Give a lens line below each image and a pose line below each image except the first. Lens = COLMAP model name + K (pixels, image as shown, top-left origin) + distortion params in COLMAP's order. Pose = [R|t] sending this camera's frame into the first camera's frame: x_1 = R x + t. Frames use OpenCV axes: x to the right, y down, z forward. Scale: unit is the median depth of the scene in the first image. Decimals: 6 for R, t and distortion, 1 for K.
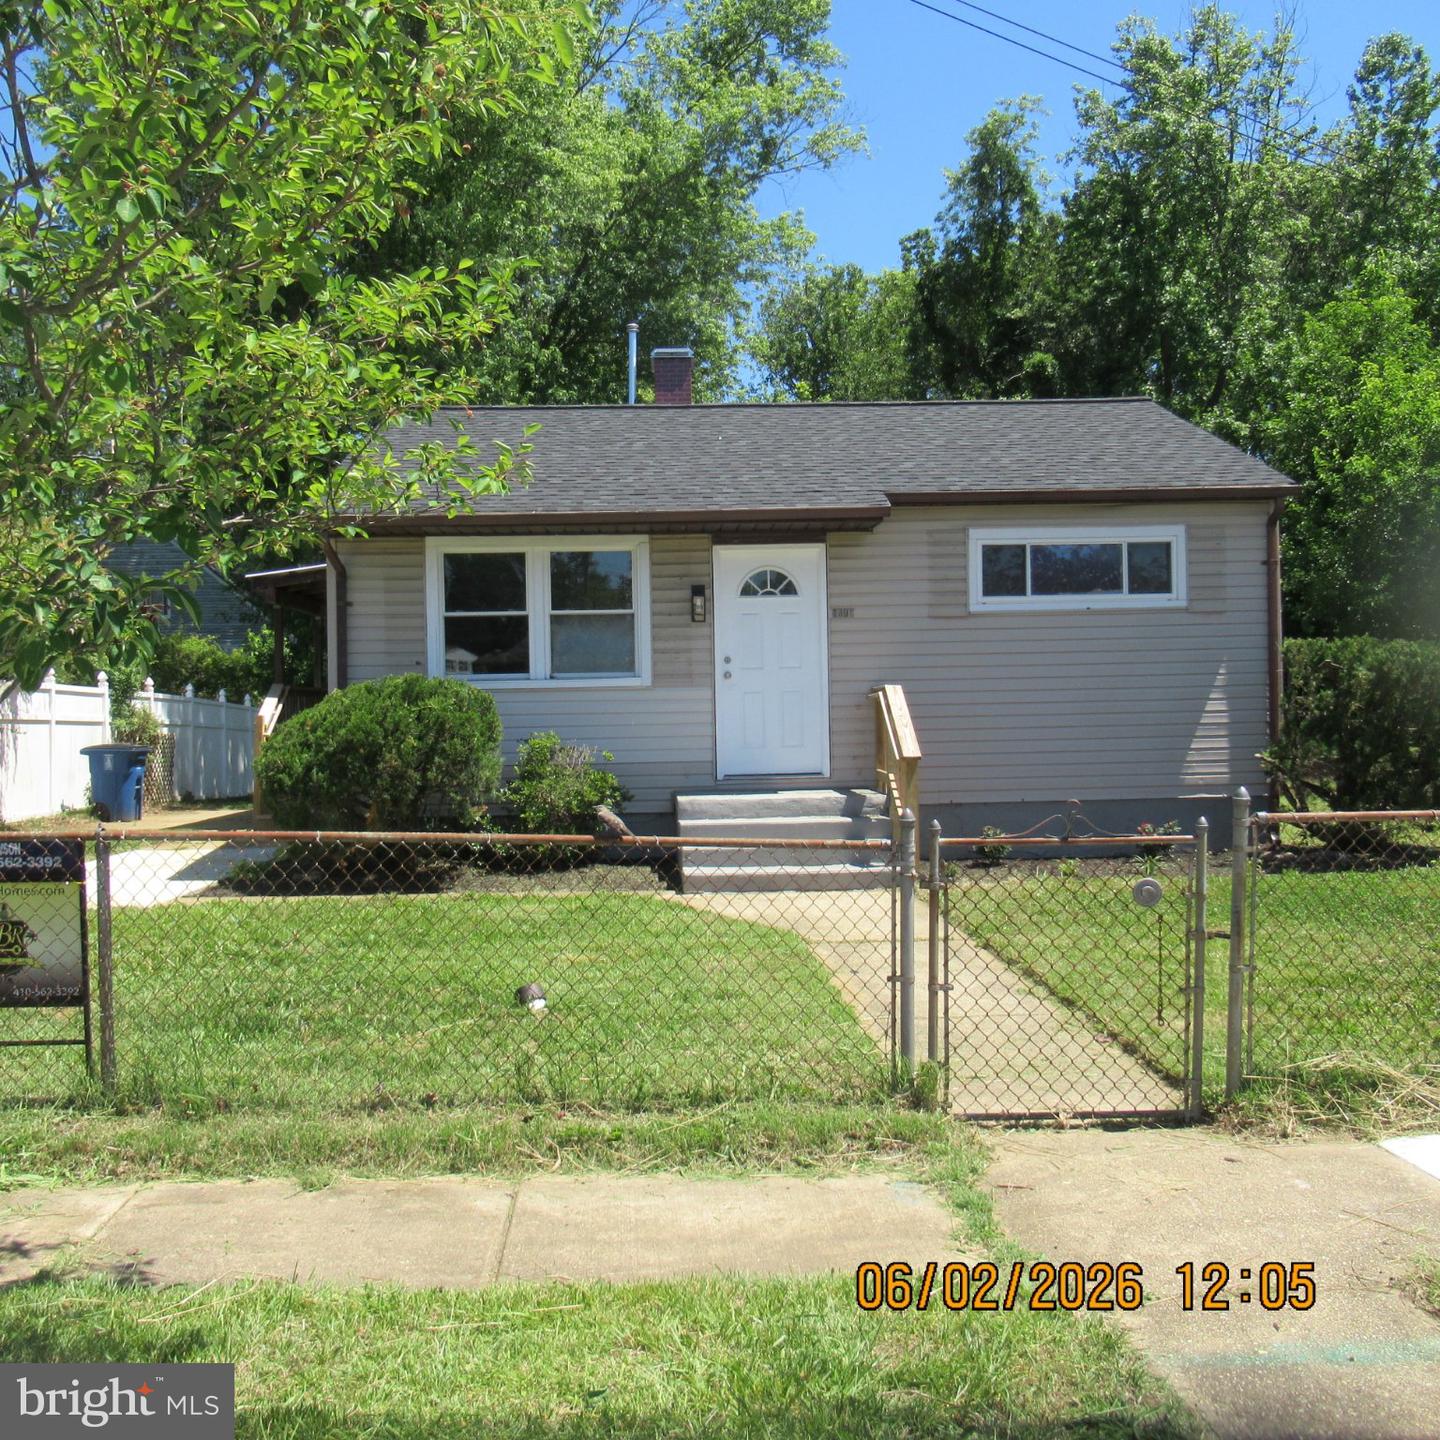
lens RADIAL K [[1446.6, 0, 720.0], [0, 1446.6, 720.0], [0, 0, 1]] dist [0.042216, -0.032918]
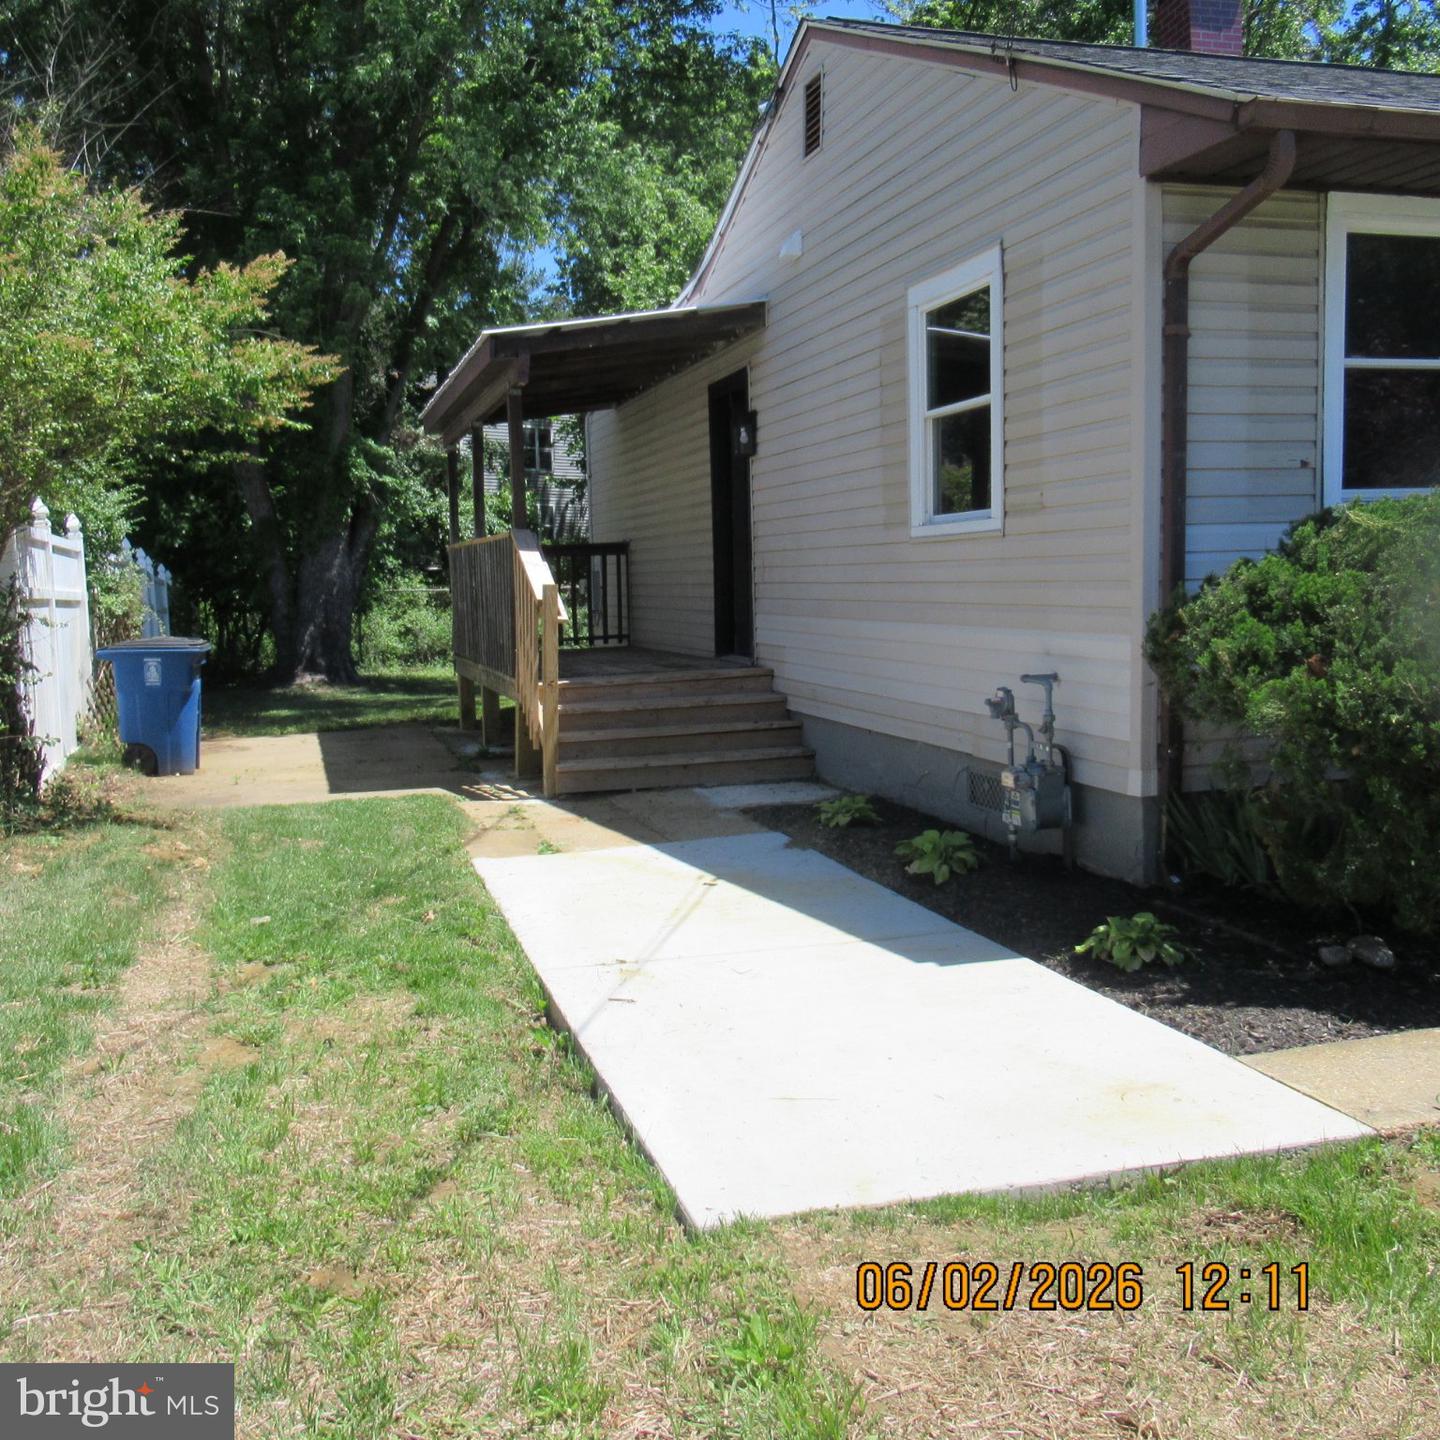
lens RADIAL K [[1435.2, 0, 721.3], [0, 1435.2, 726.2], [0, 0, 1]] dist [0.009116, -0.009934]
pose [[0.965262, -0.038477, 0.258435, -0.514139], [0.014199, 0.995361, 0.095159, -0.000636], [-0.260898, -0.088184, 0.961330, 0.577335]]
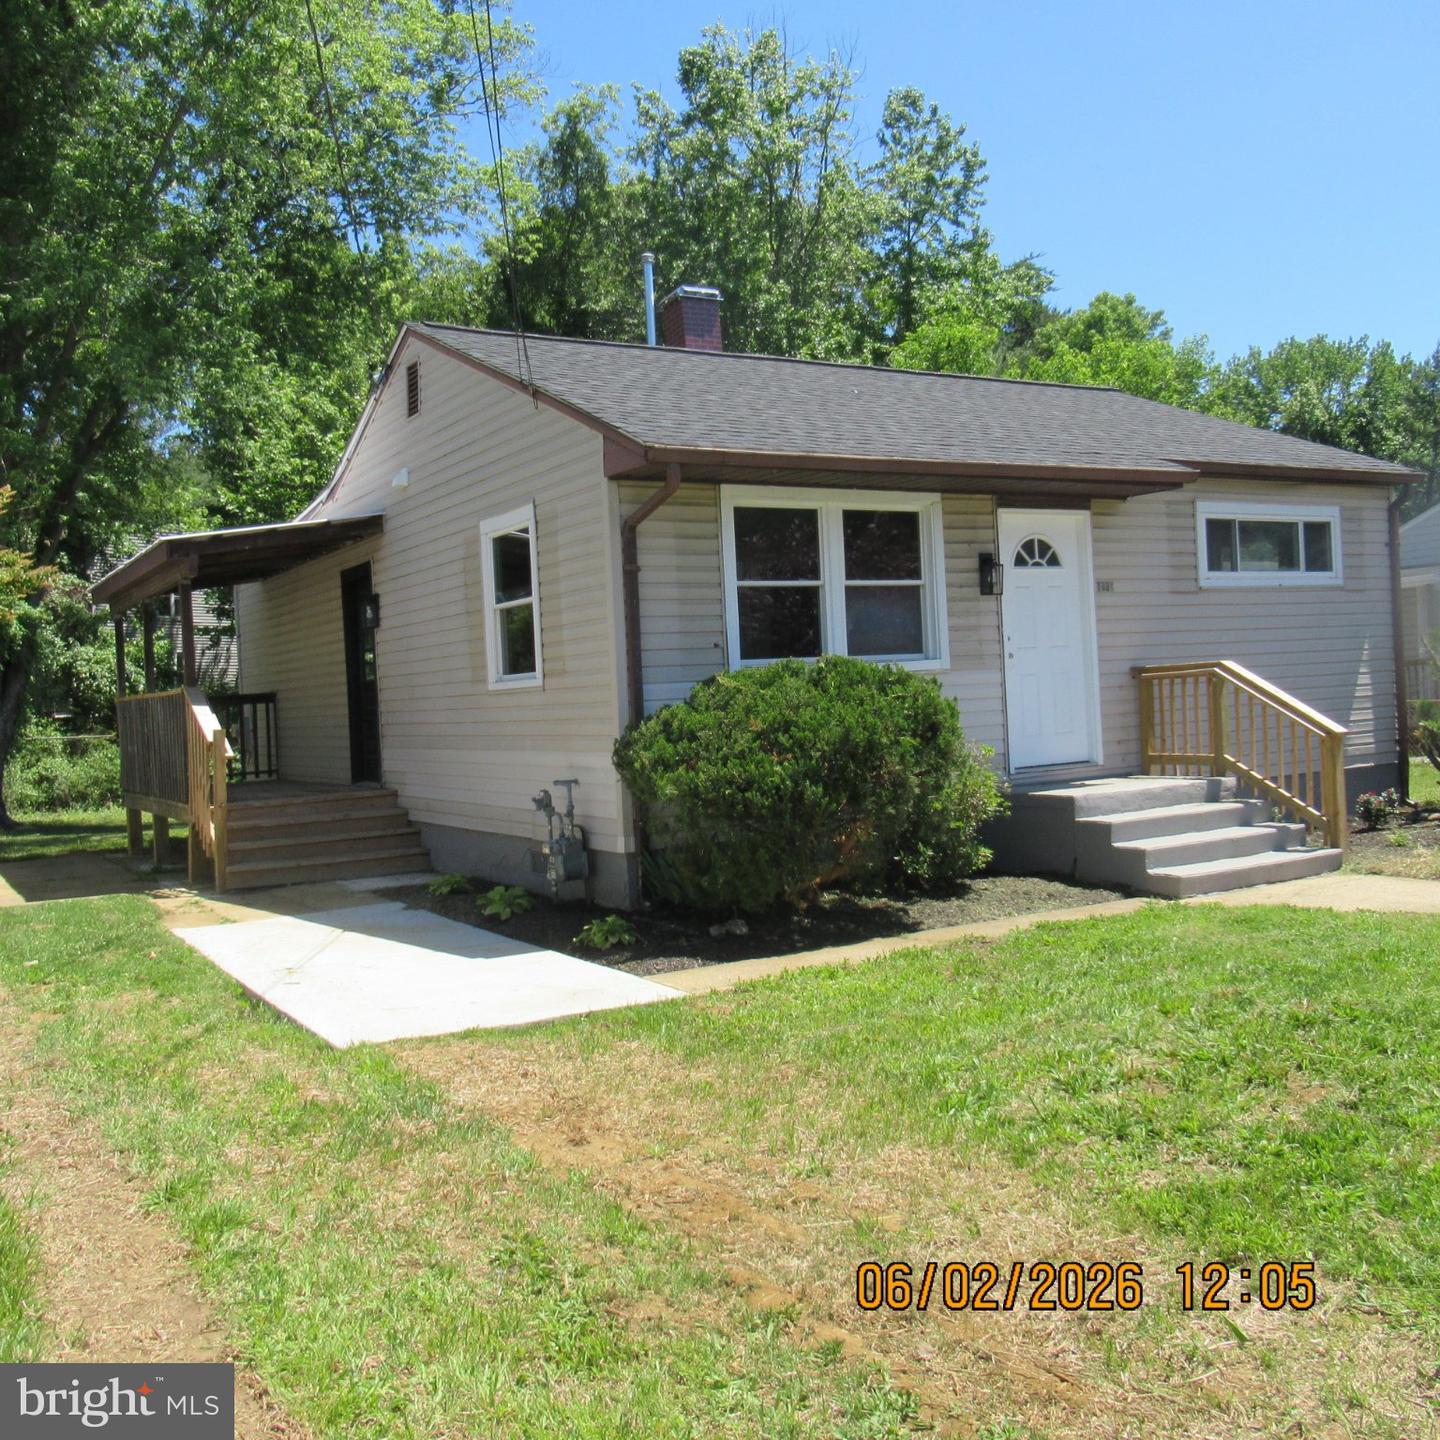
lens RADIAL K [[1448.7, 0, 719.2], [0, 1448.7, 730.7], [0, 0, 1]] dist [0.003398, 0.000270]
pose [[0.874848, -0.038021, 0.482903, -0.579633], [0.037688, 0.999235, 0.010397, -0.000879], [-0.482930, 0.009104, 0.875612, 0.308823]]
